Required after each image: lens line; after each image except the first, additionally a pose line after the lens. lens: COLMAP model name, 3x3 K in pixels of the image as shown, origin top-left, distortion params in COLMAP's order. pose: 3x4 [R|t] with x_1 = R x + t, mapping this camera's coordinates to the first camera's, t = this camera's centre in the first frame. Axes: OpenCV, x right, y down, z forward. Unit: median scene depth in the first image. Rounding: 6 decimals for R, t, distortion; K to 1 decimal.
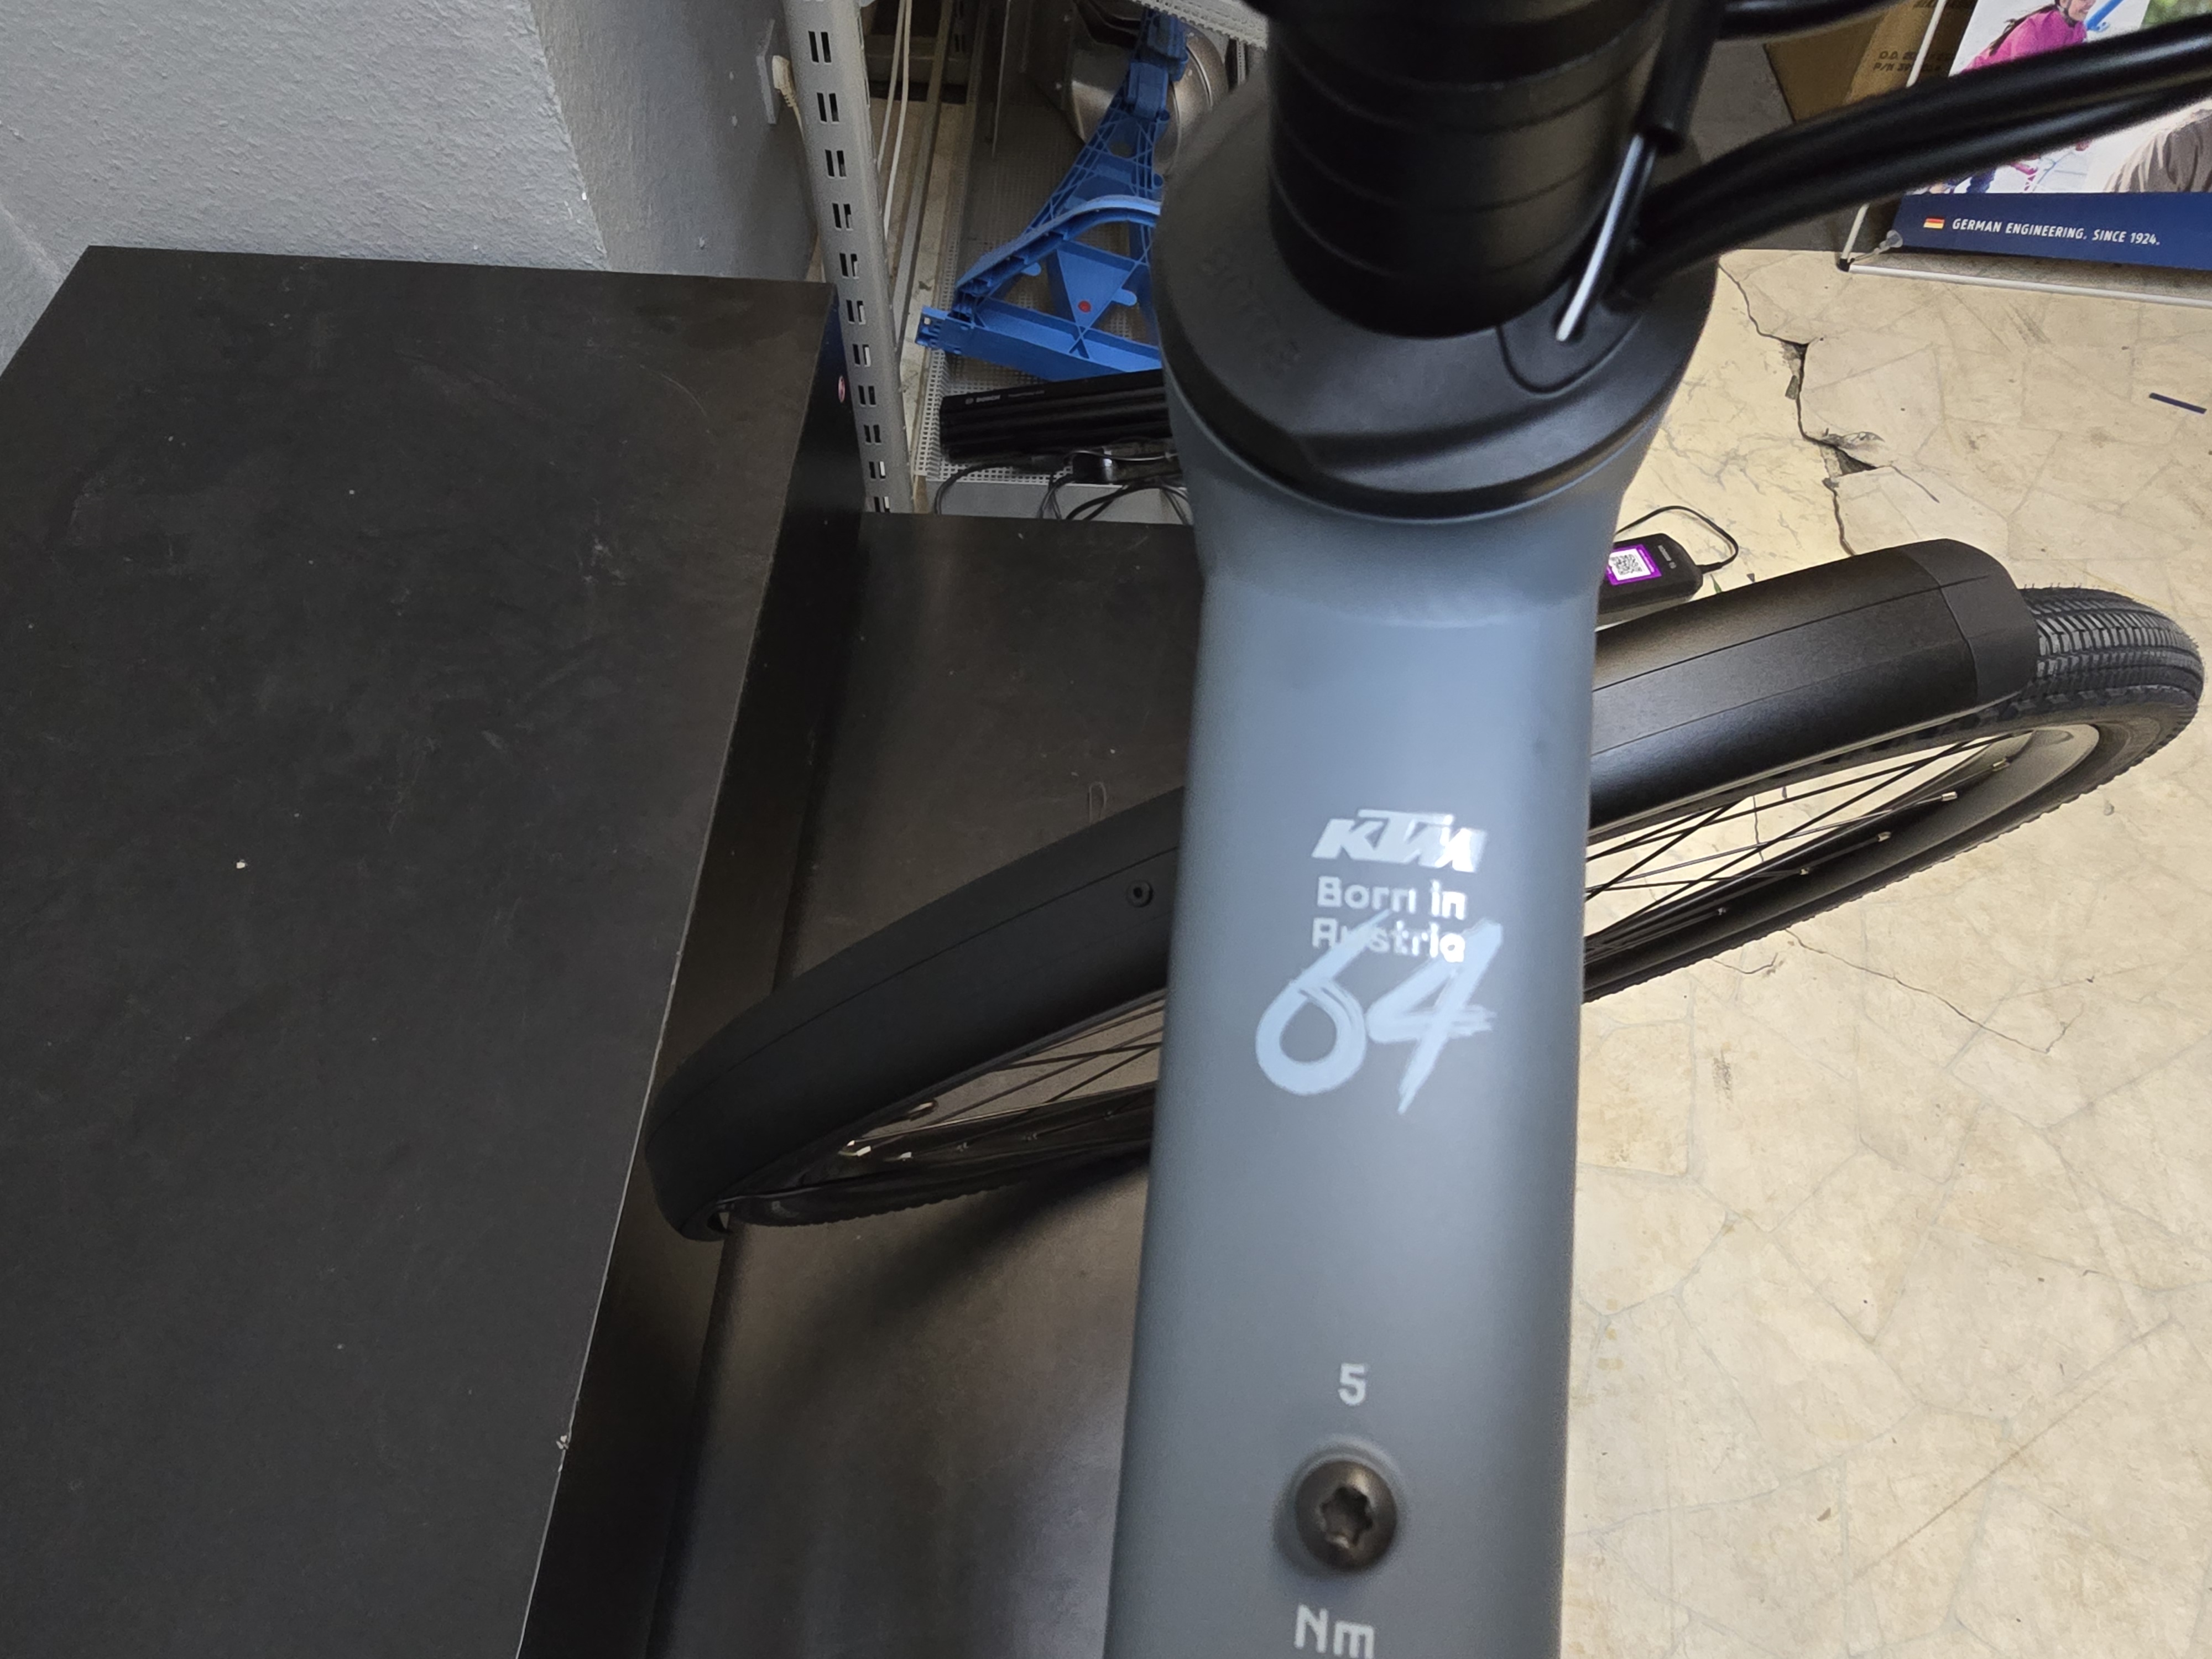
lens RADIAL K [[1473.3, 0, 1095.5], [0, 1473.3, 833.8], [0, 0, 1]] dist [0.003667, -0.007964]
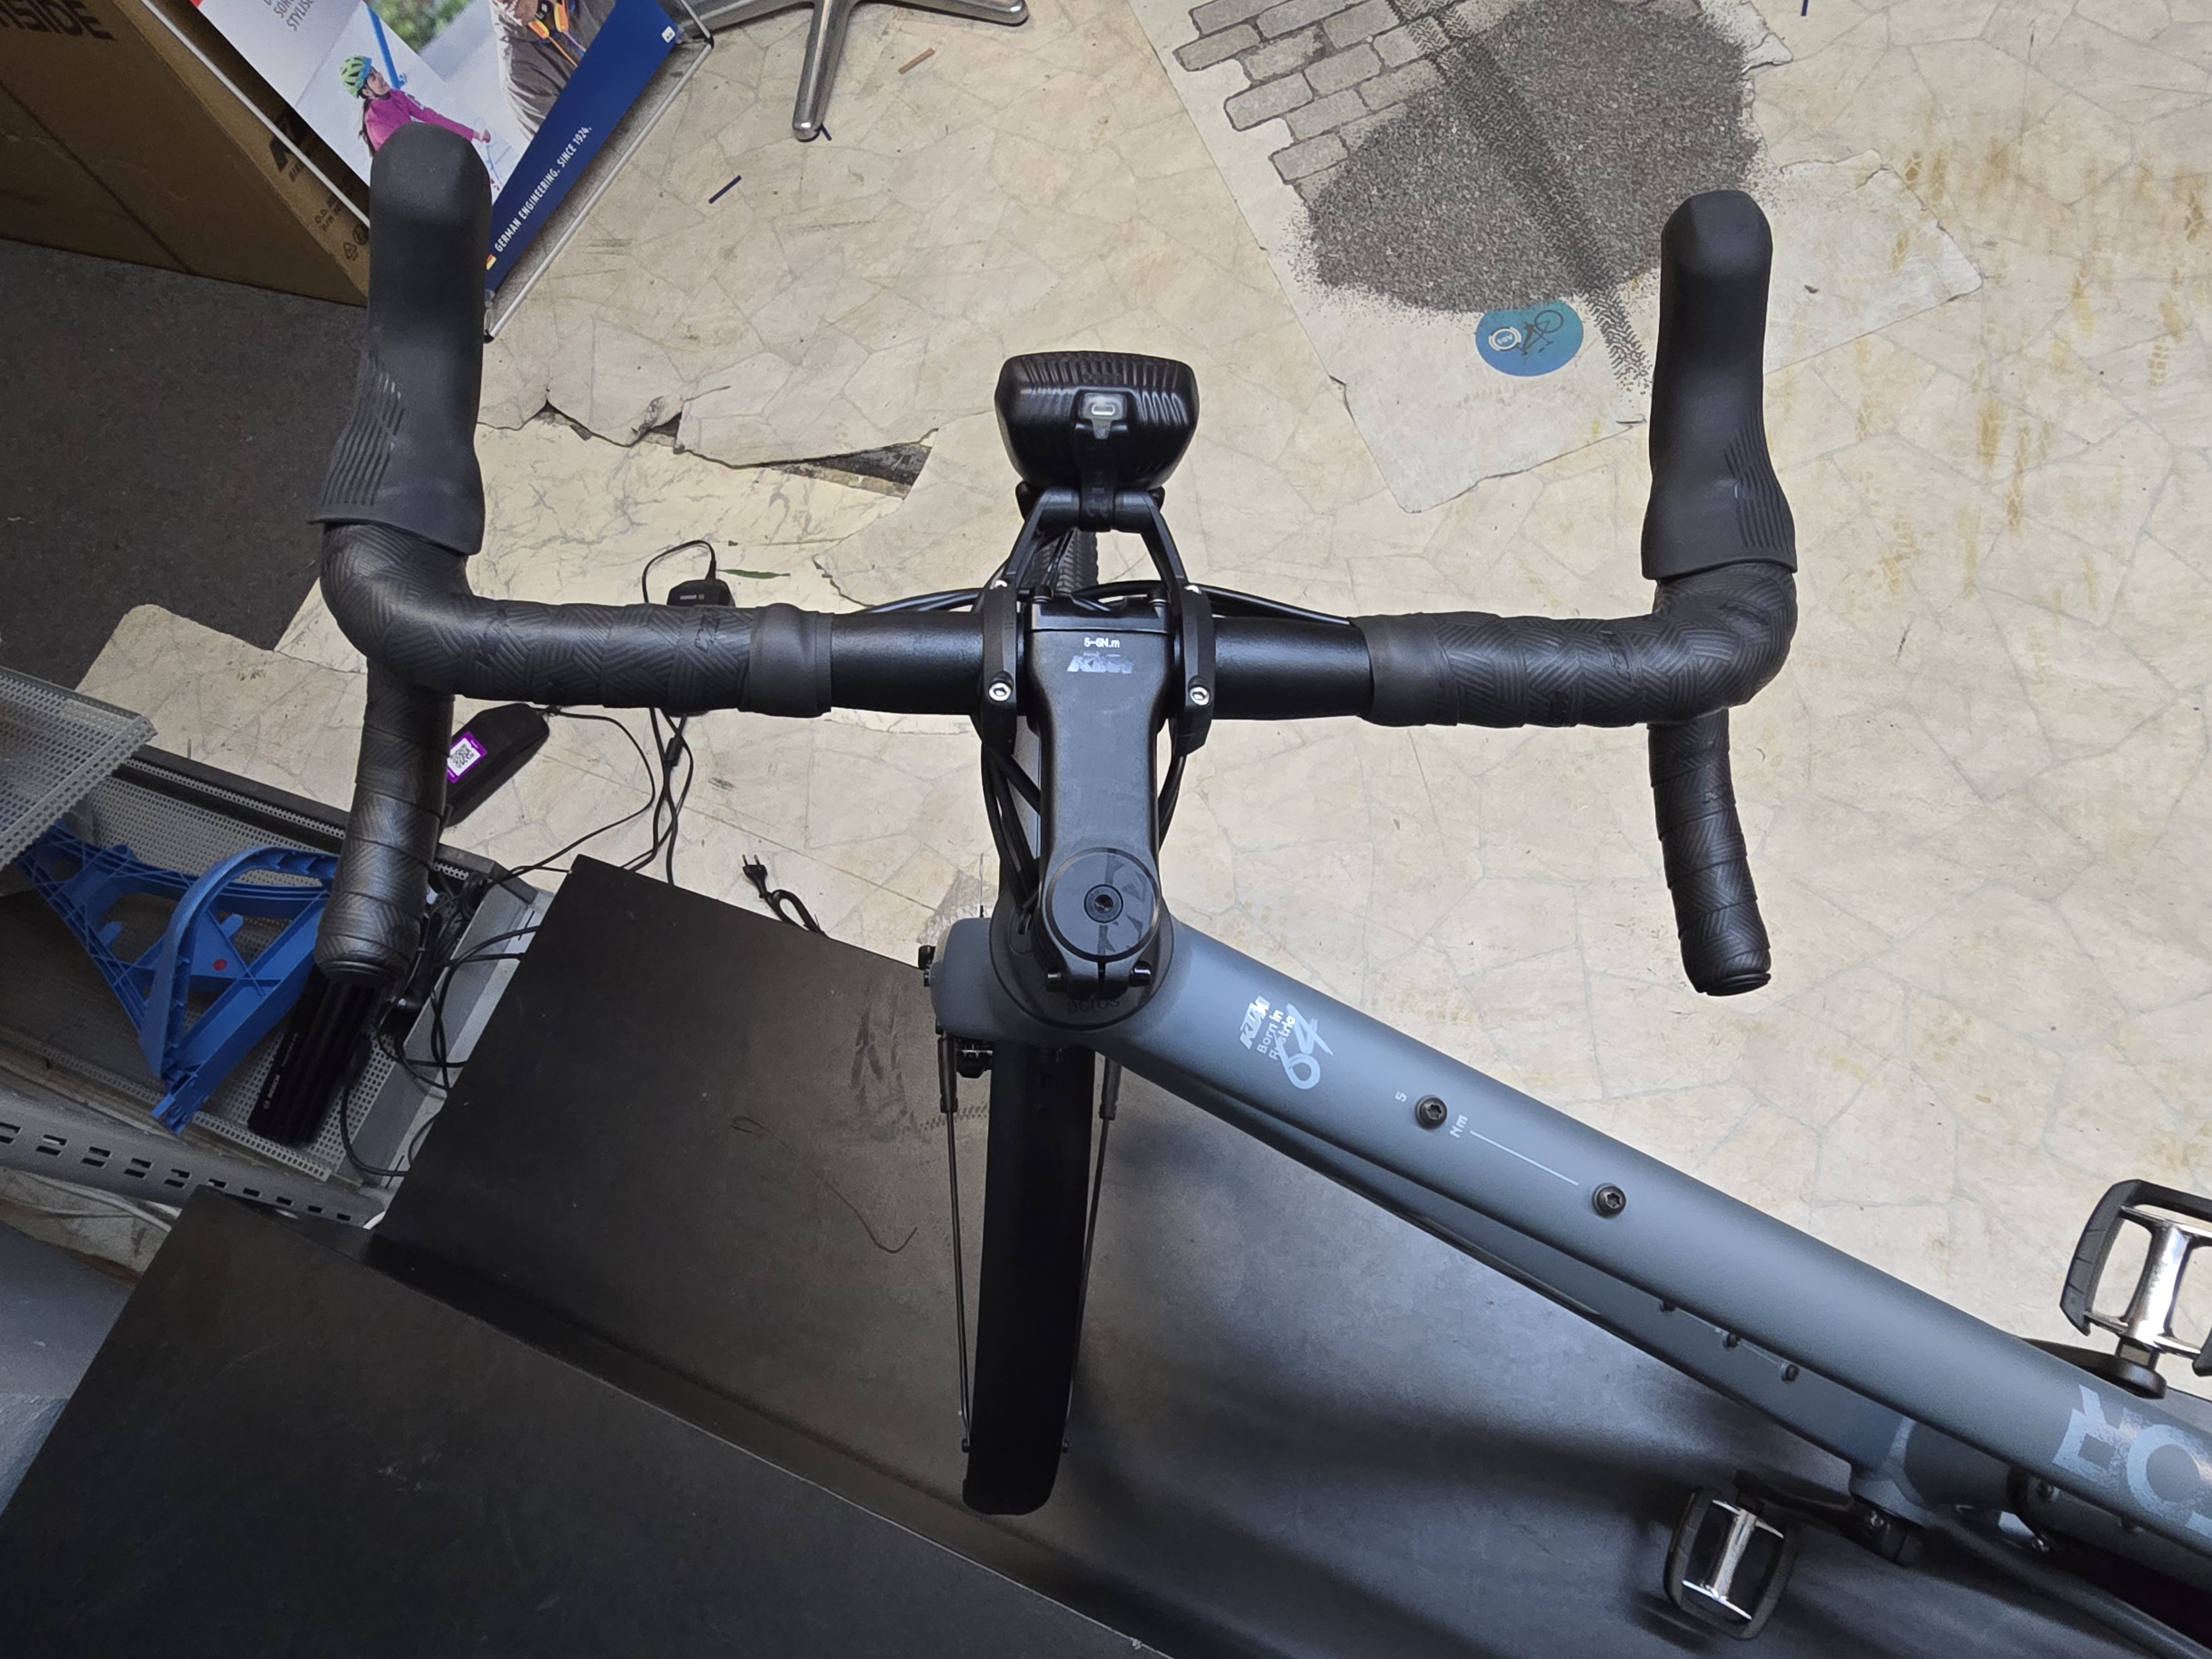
lens RADIAL K [[1473.3, 0, 1102.0], [0, 1473.3, 826.5], [0, 0, 1]] dist [0.003667, -0.007964]
pose [[0.320290, -0.893520, 0.314699, -0.046635], [0.879898, 0.403683, 0.250640, -0.111550], [-0.350990, 0.196626, 0.915502, -0.167914]]
